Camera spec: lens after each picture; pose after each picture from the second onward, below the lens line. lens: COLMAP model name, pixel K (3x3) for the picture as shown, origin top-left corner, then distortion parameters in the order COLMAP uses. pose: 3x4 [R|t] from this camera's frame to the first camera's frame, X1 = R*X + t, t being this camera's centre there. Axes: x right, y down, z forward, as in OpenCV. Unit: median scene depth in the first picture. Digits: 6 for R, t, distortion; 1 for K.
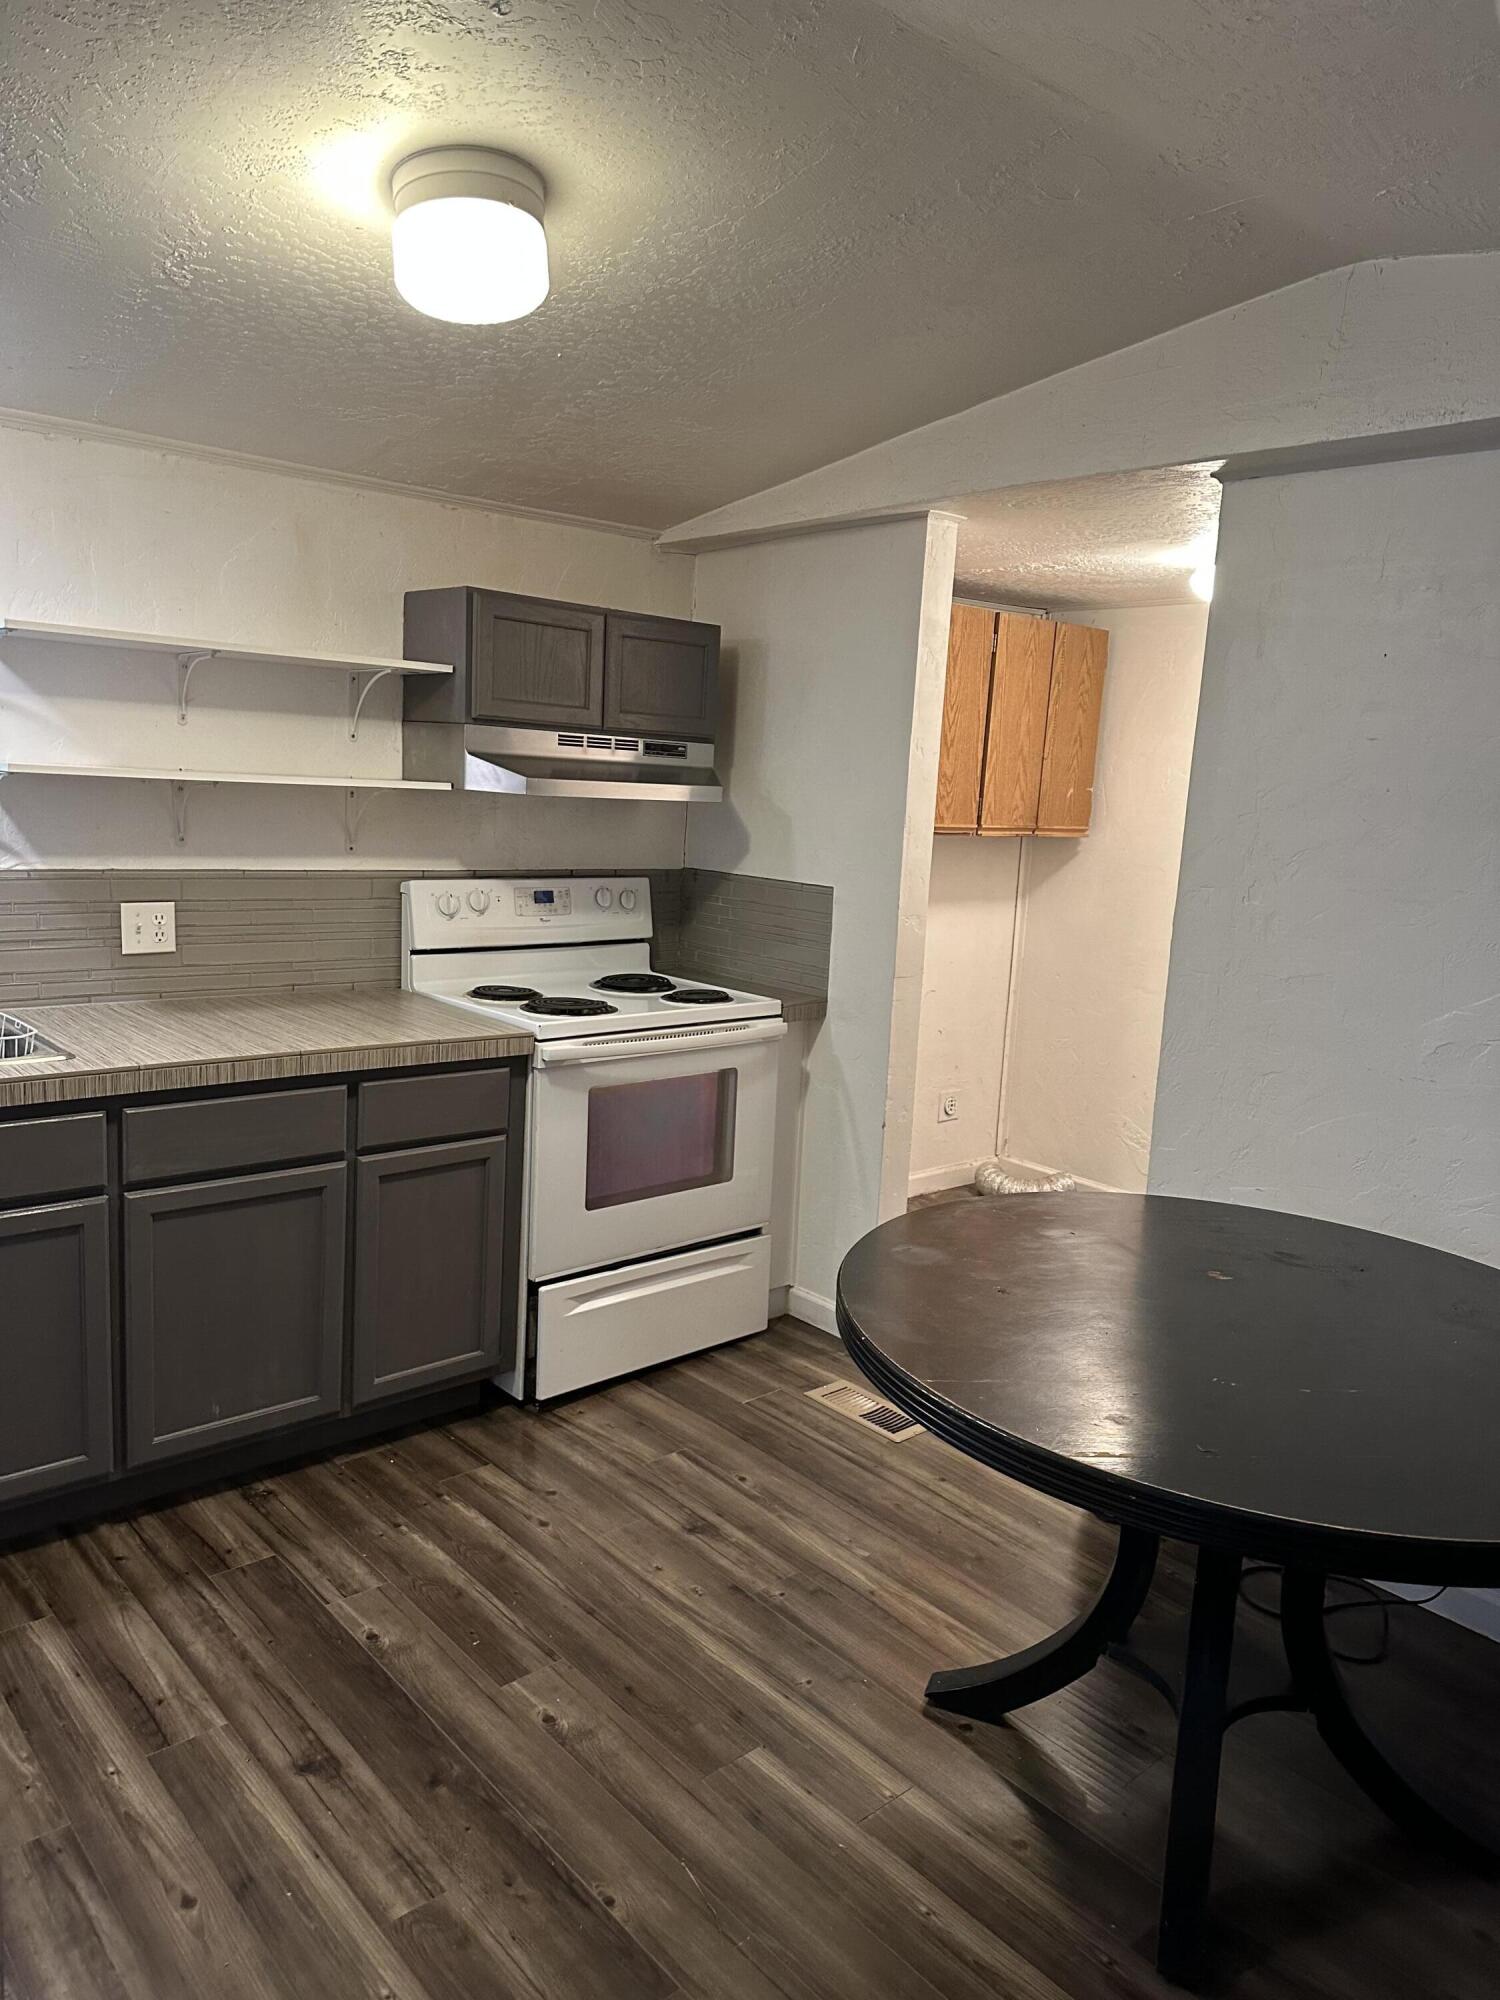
lens RADIAL K [[1414.4, 0, 744.6], [0, 1414.4, 1006.0], [0, 0, 1]] dist [0.003316, -0.003360]
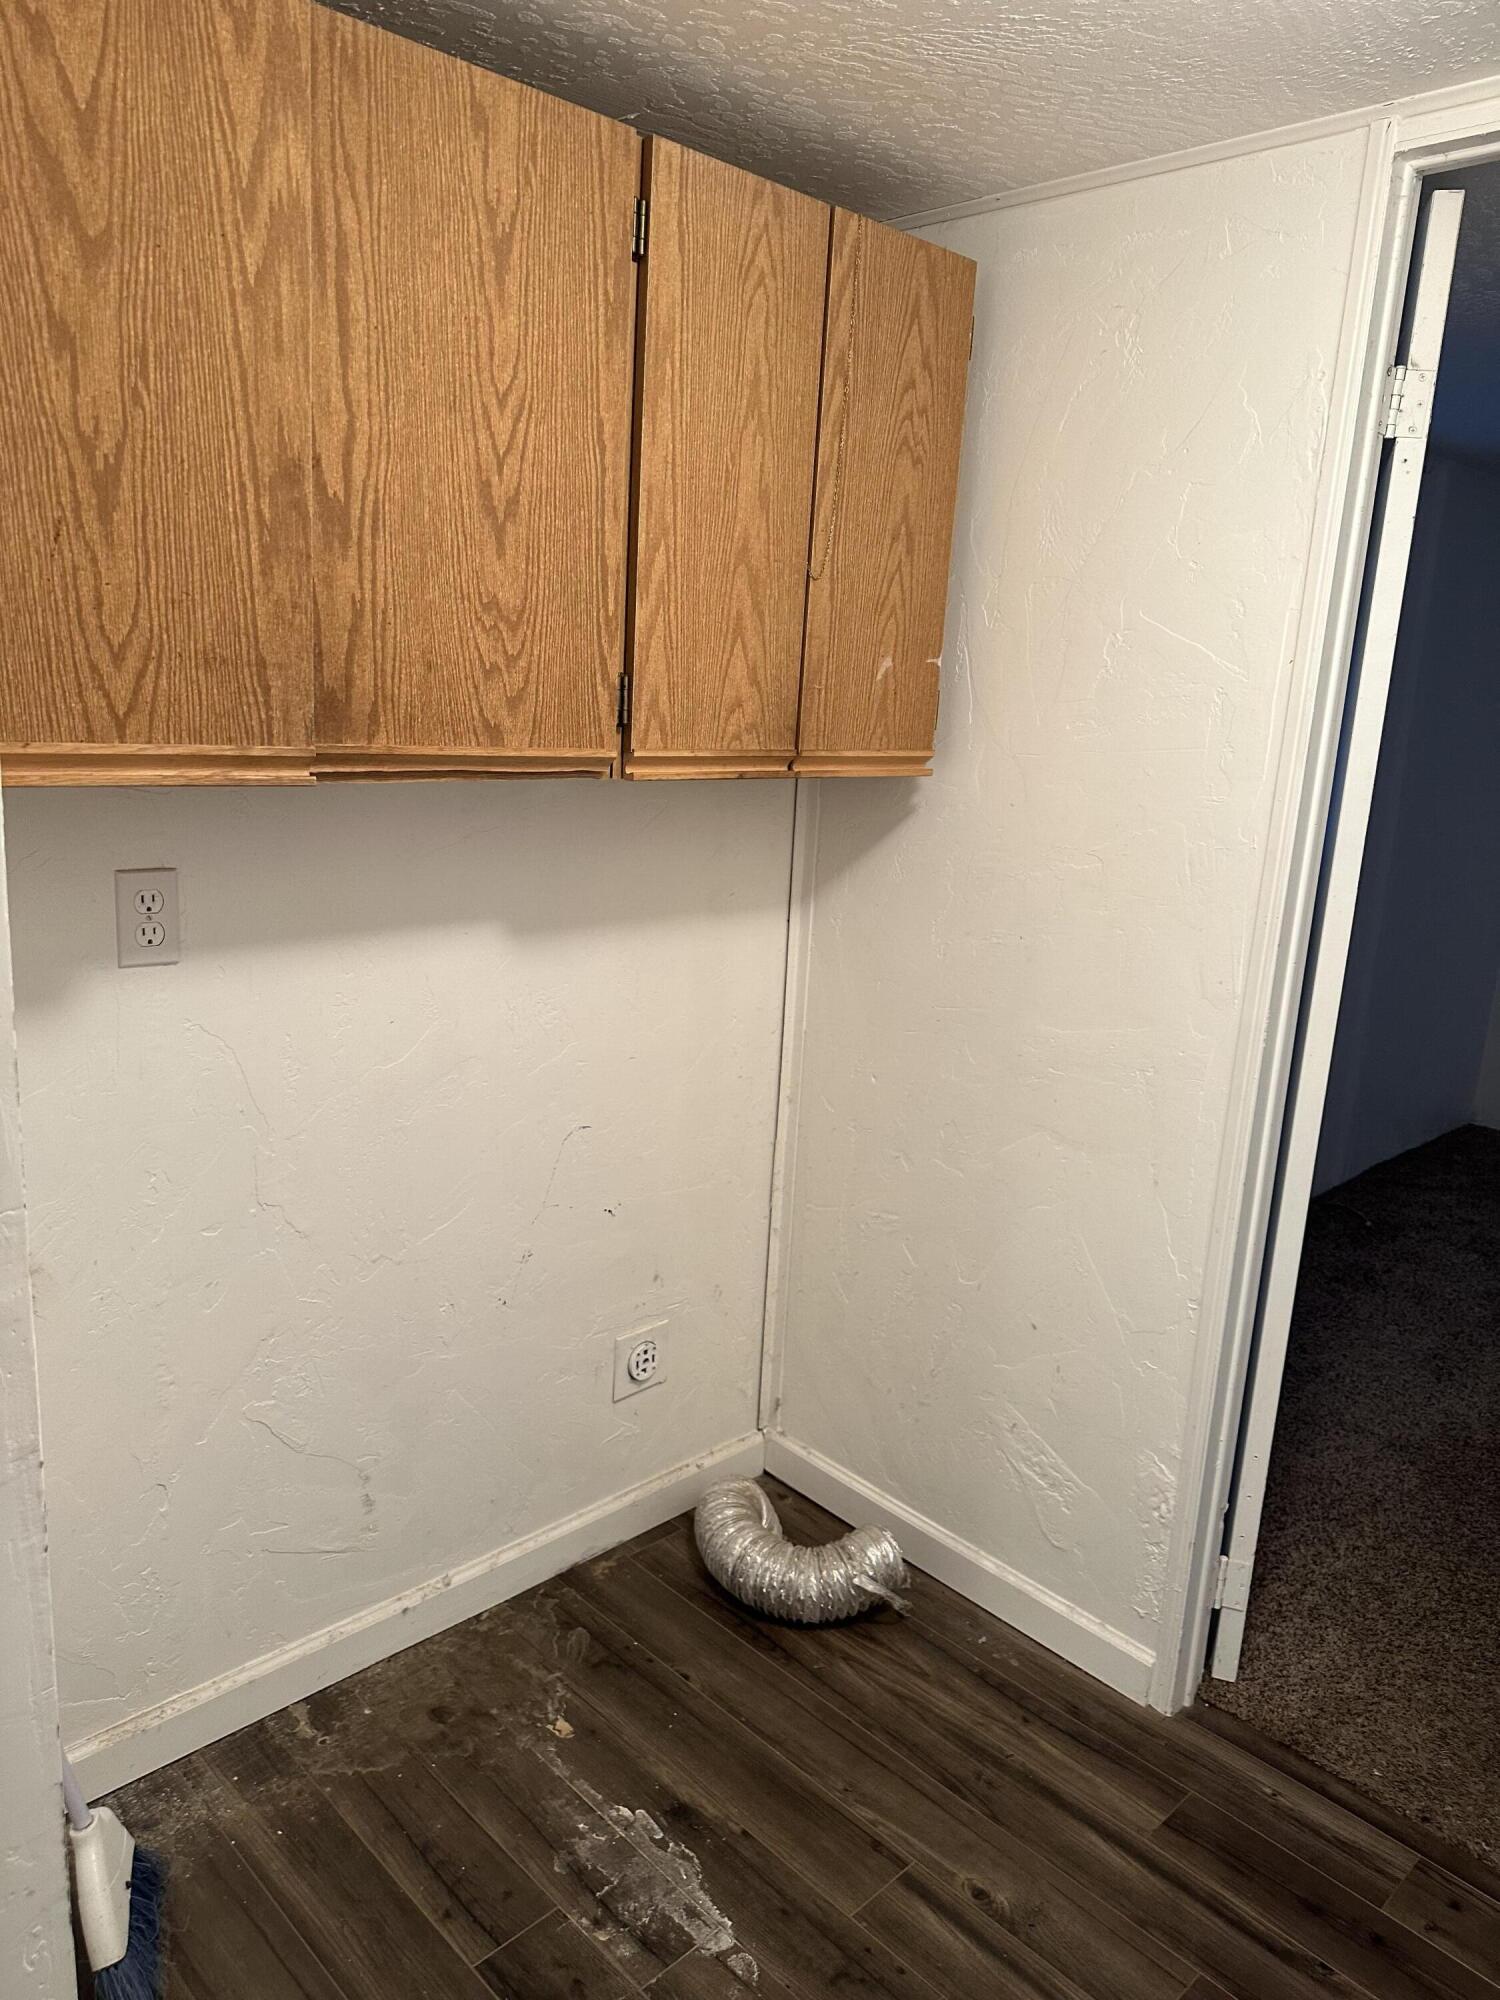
lens RADIAL K [[1414.4, 0, 762.4], [0, 1414.4, 998.5], [0, 0, 1]] dist [0.003316, -0.003360]
pose [[0.998107, -0.007574, 0.061031, 0.158115], [0.004027, 0.998306, 0.058041, -0.073936], [-0.061368, -0.057685, 0.996447, 0.549762]]
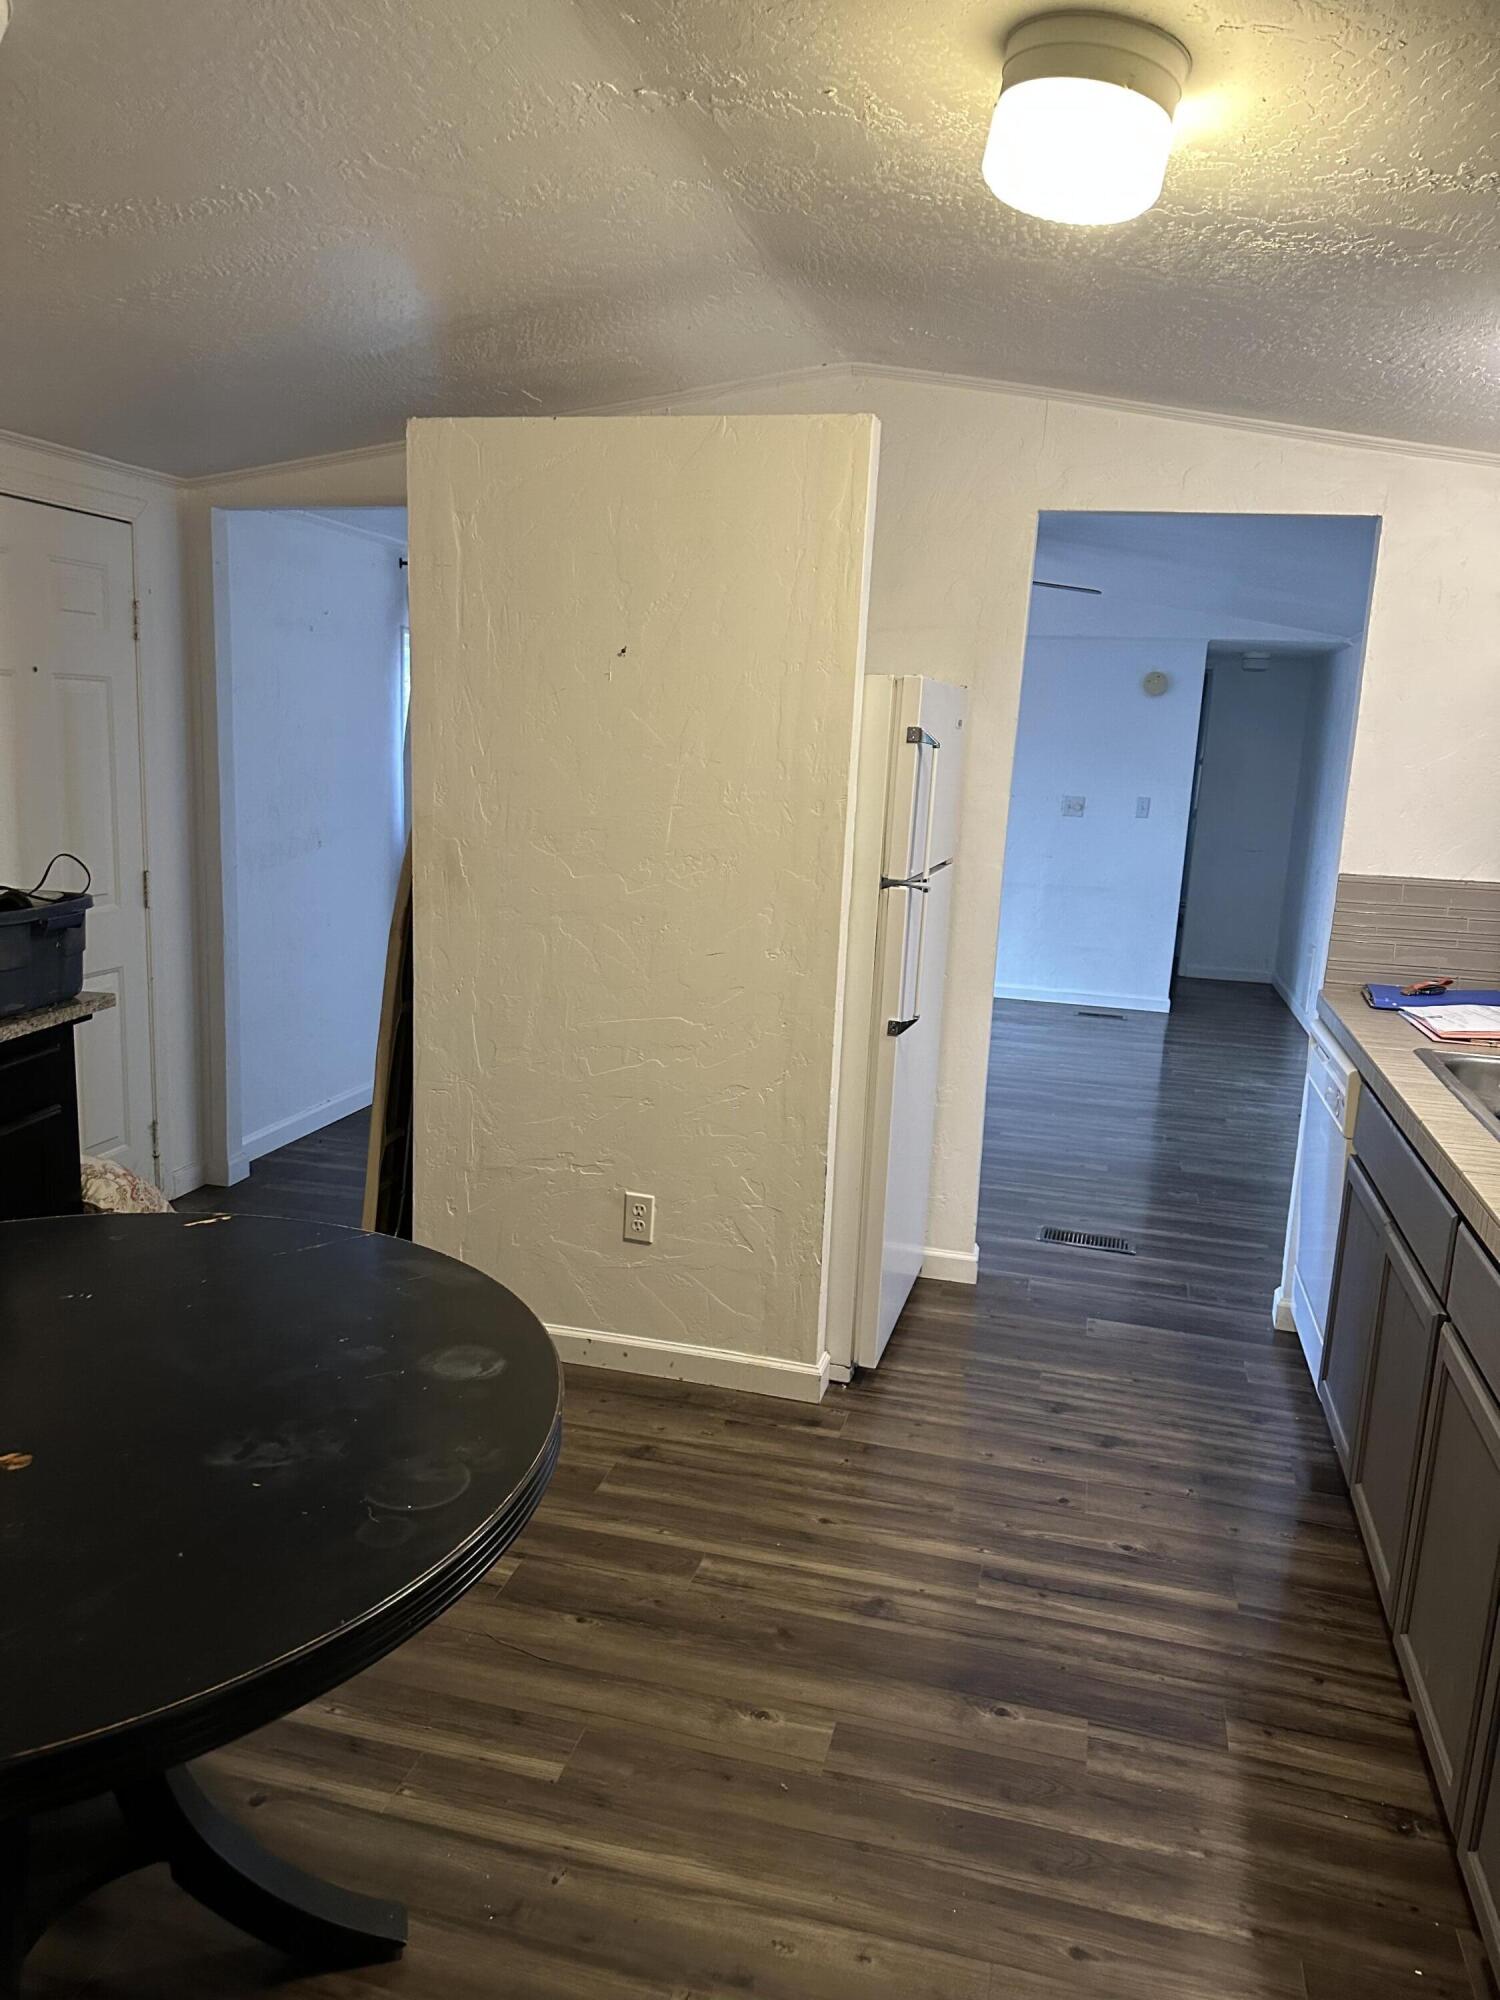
lens RADIAL K [[1414.4, 0, 756.5], [0, 1414.4, 1005.0], [0, 0, 1]] dist [0.003316, -0.003360]
pose [[-0.817047, 0.020339, -0.576212, 0.444829], [-0.185893, 0.936718, 0.296654, -0.261995], [0.545782, 0.349494, -0.761561, 1.665151]]
